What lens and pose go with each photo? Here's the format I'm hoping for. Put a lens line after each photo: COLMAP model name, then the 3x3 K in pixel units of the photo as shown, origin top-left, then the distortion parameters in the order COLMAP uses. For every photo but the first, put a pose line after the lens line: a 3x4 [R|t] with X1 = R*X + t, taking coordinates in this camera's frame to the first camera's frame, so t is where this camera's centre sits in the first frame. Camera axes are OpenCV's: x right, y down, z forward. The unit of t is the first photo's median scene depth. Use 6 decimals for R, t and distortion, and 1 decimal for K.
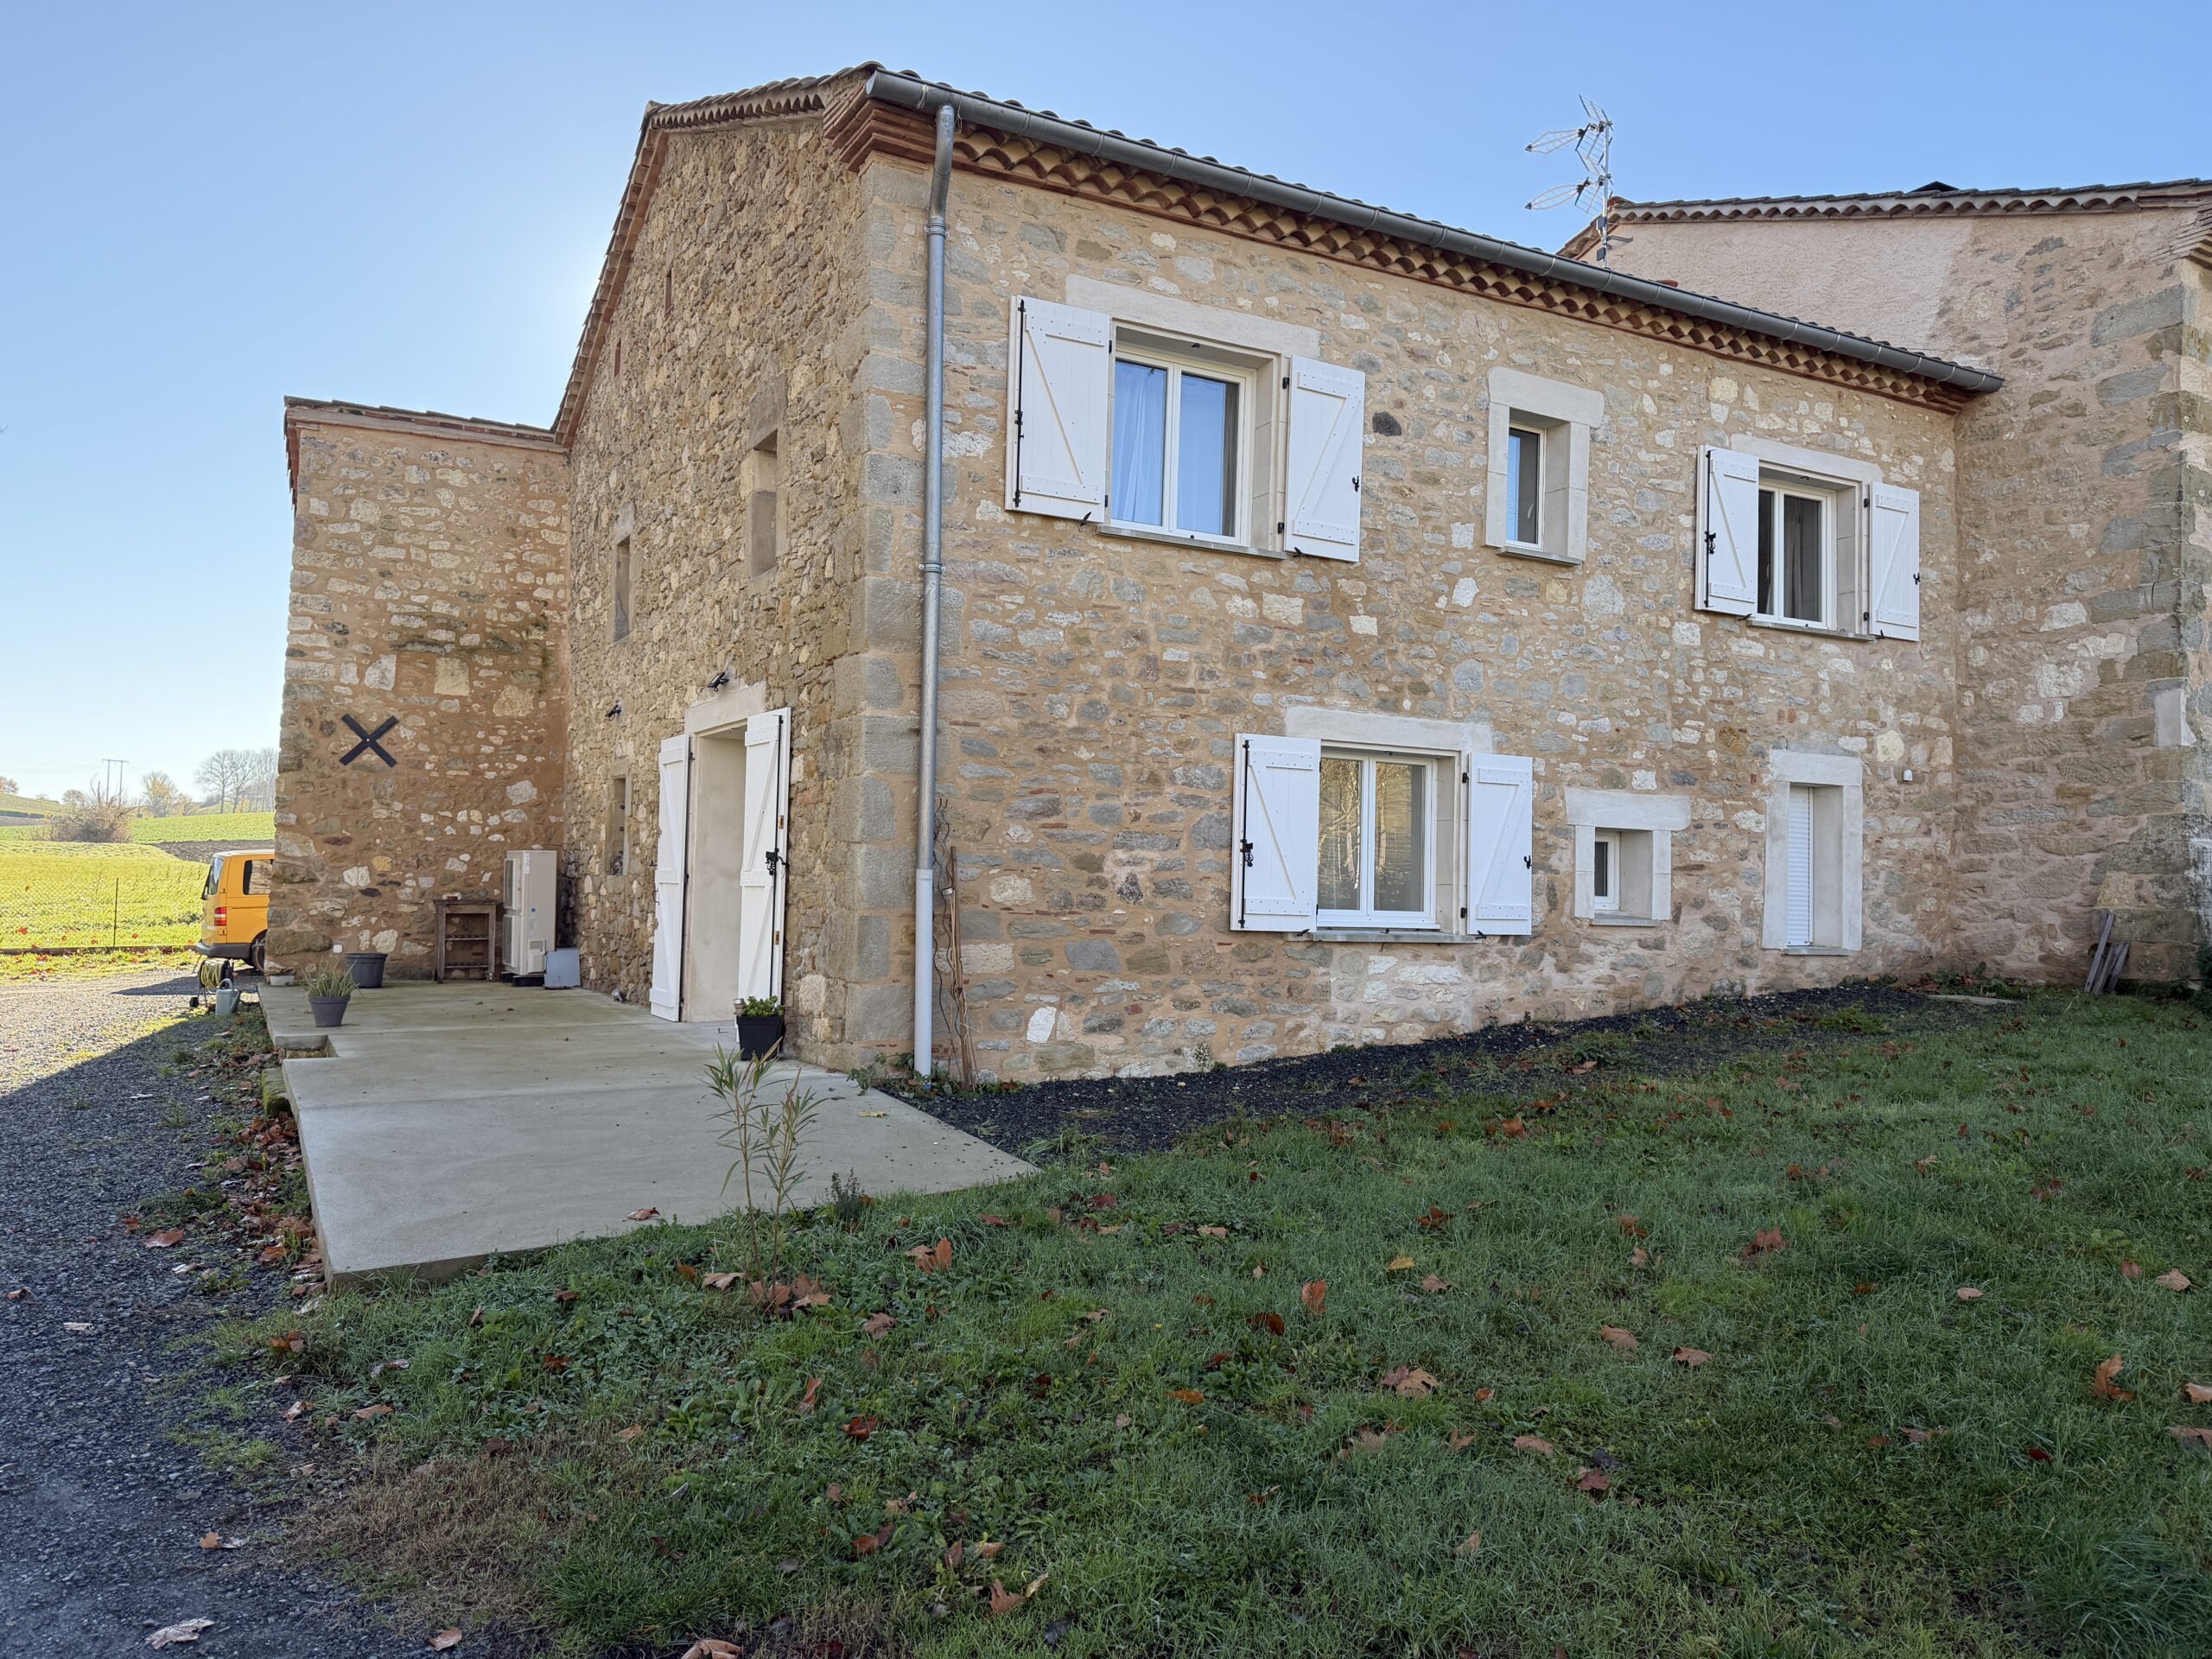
lens RADIAL K [[1567.8, 0, 1100.1], [0, 1567.8, 838.1], [0, 0, 1]] dist [0.025636, -0.023169]
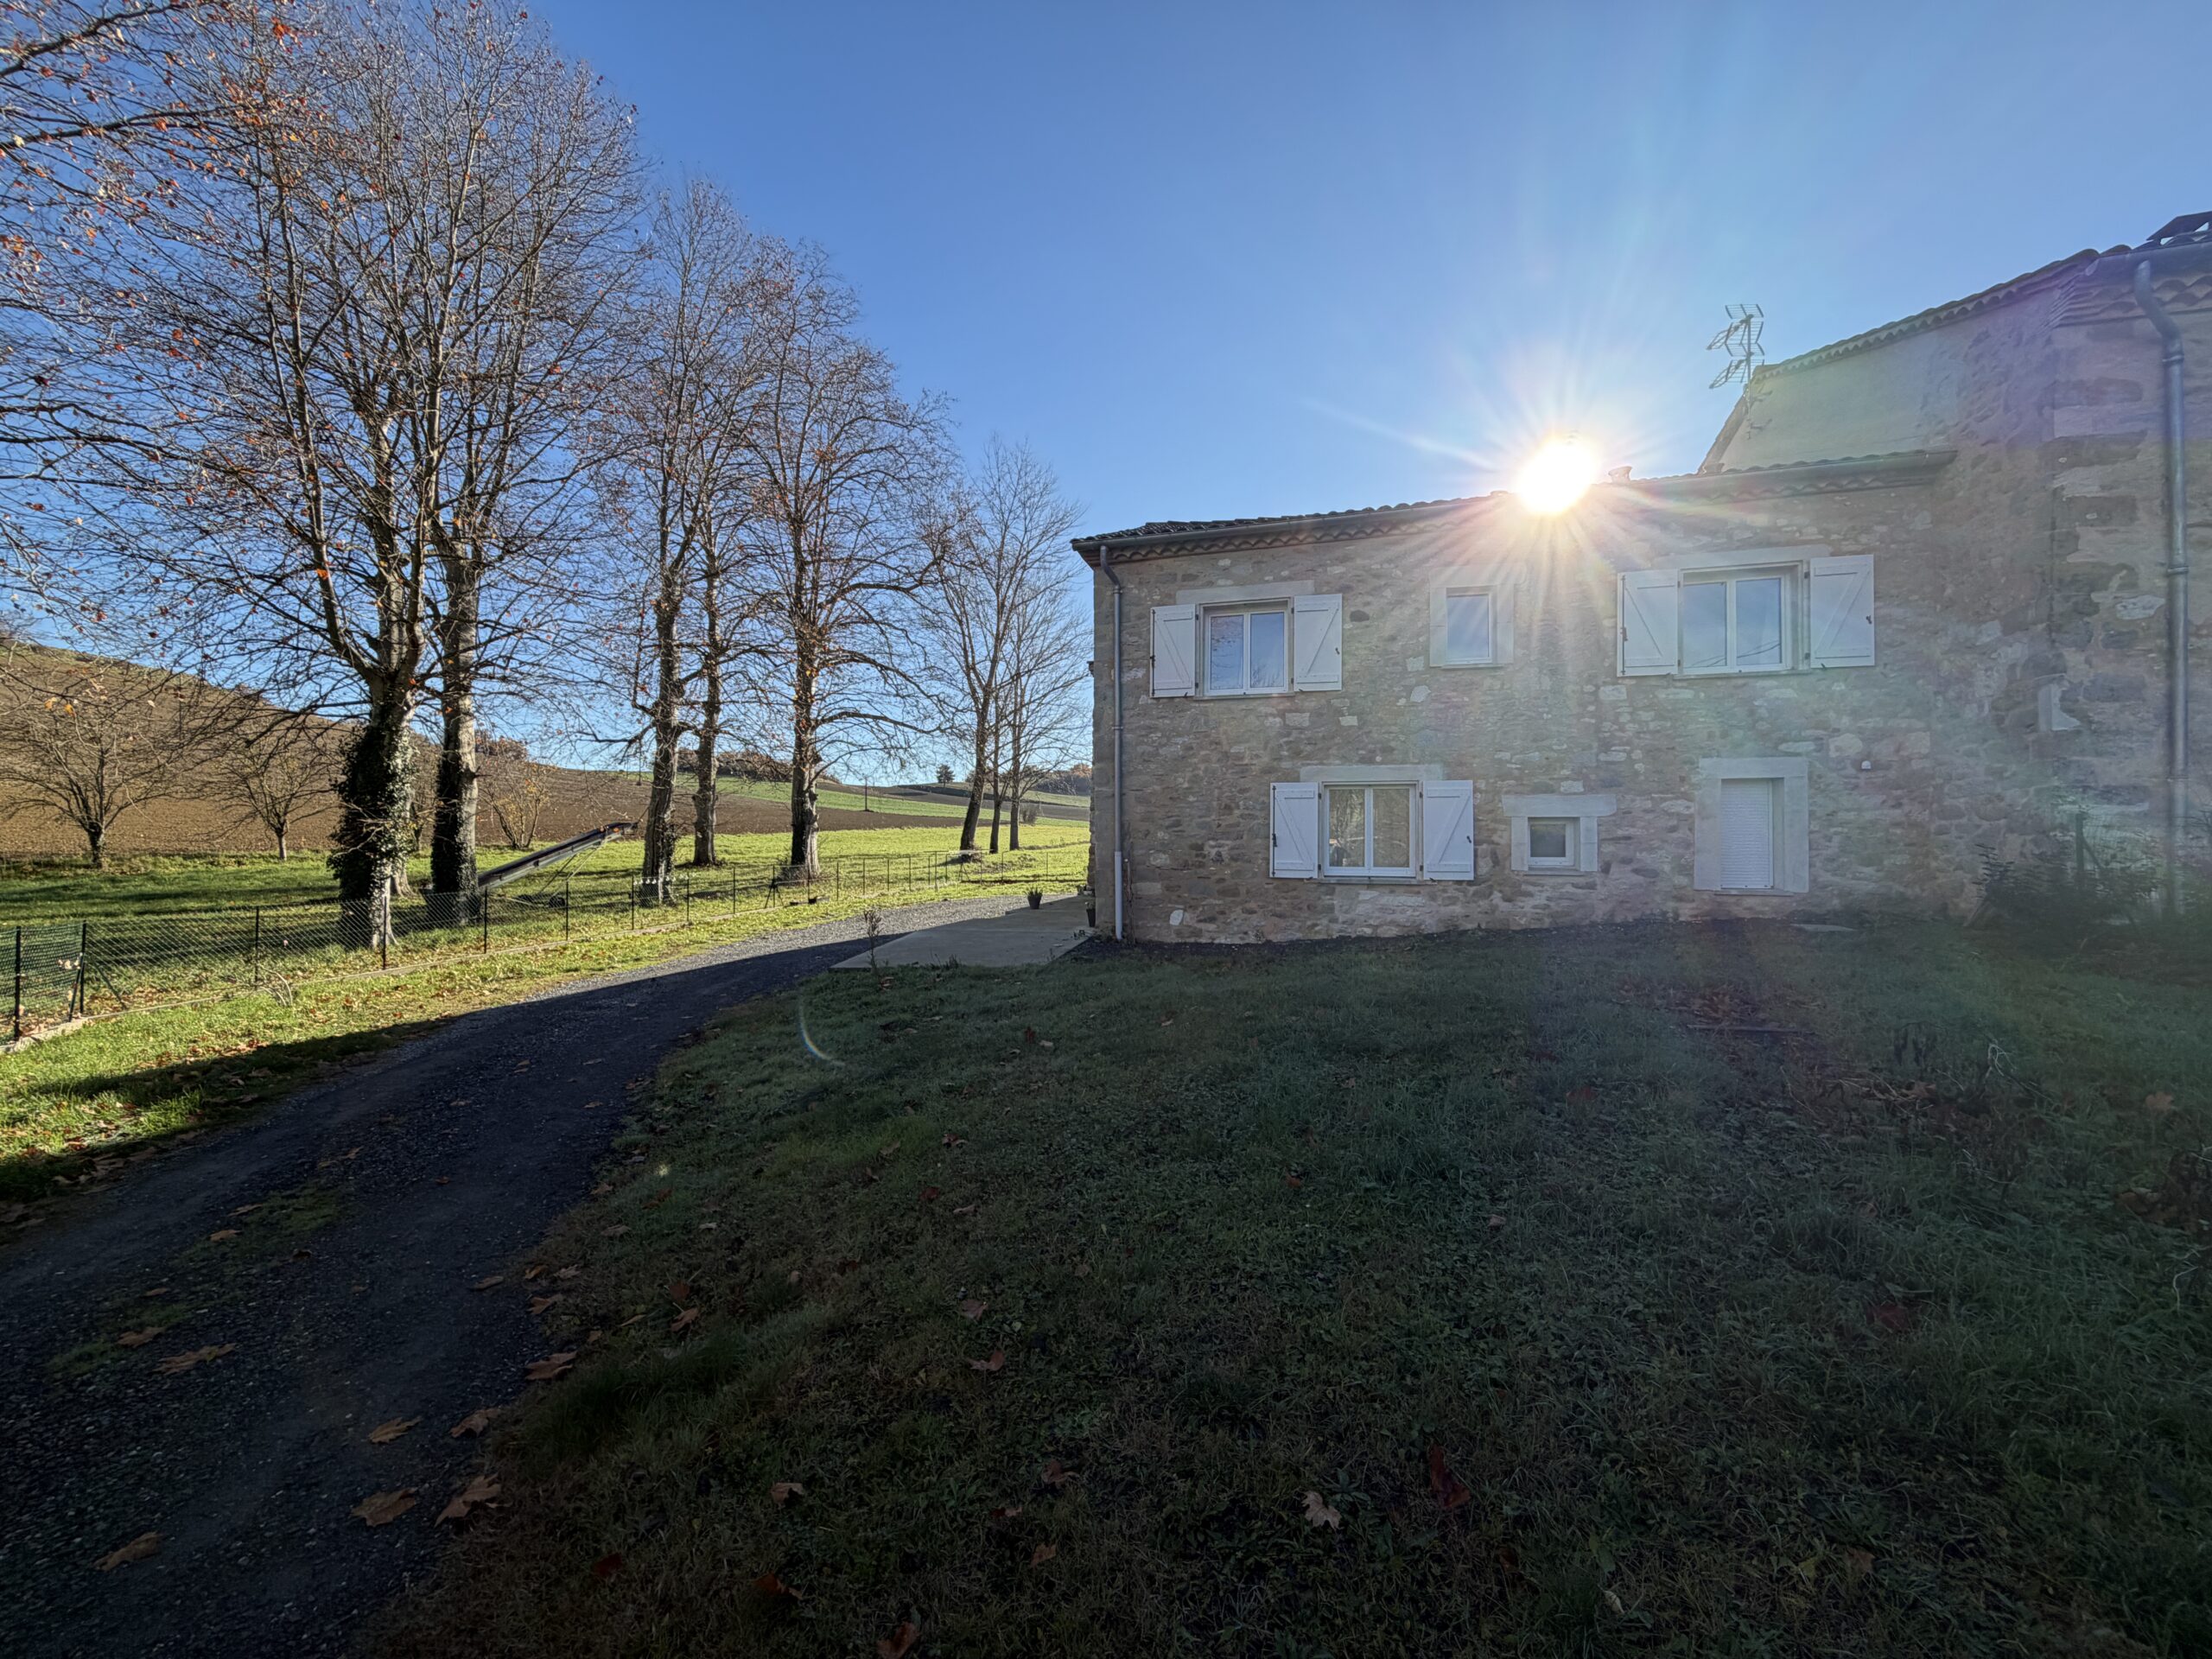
lens RADIAL K [[884.4, 0, 1108.3], [0, 884.4, 827.7], [0, 0, 1]] dist [0.007967, 0.000617]
pose [[0.727824, -0.032591, -0.684989, 0.647210], [0.039299, 0.999211, -0.005785, -0.008064], [0.684637, -0.022709, 0.728531, -0.011251]]
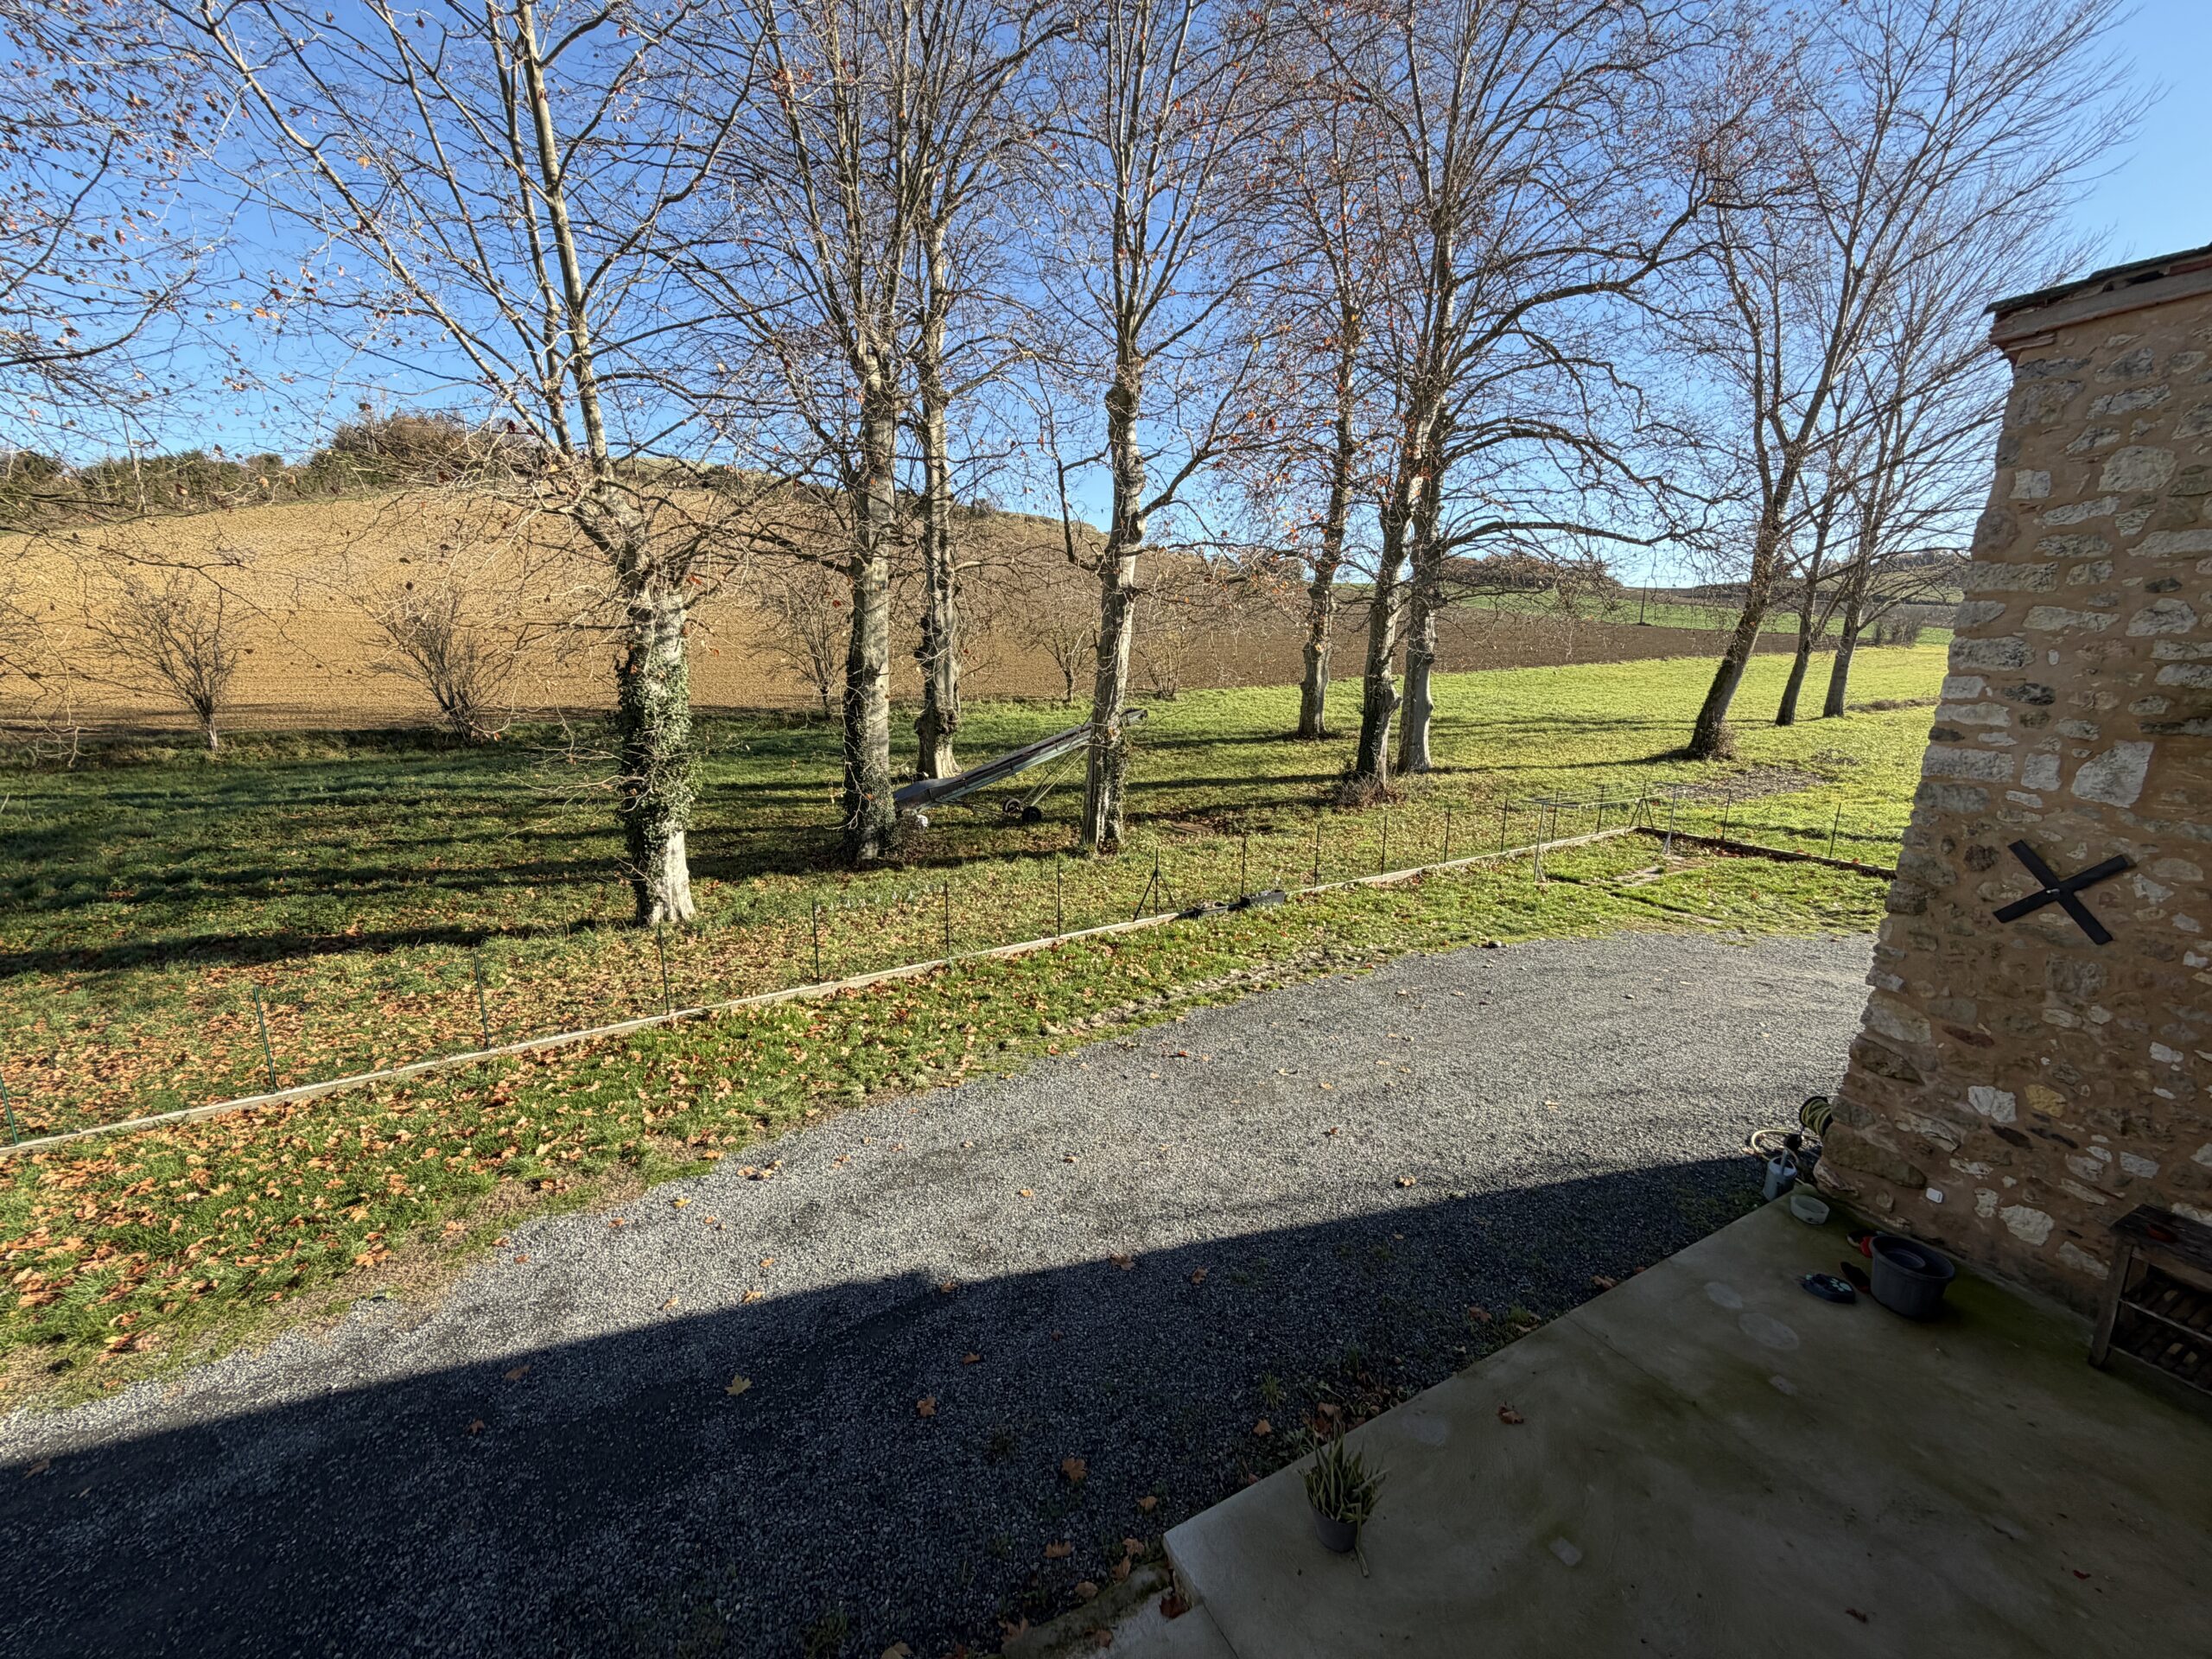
lens RADIAL K [[884.4, 0, 1110.7], [0, 884.4, 824.2], [0, 0, 1]] dist [0.007967, 0.000617]
pose [[0.001804, 0.181805, -0.983333, -0.214136], [0.023993, 0.983044, 0.181795, -0.224338], [0.999710, -0.023921, -0.002588, 0.952329]]
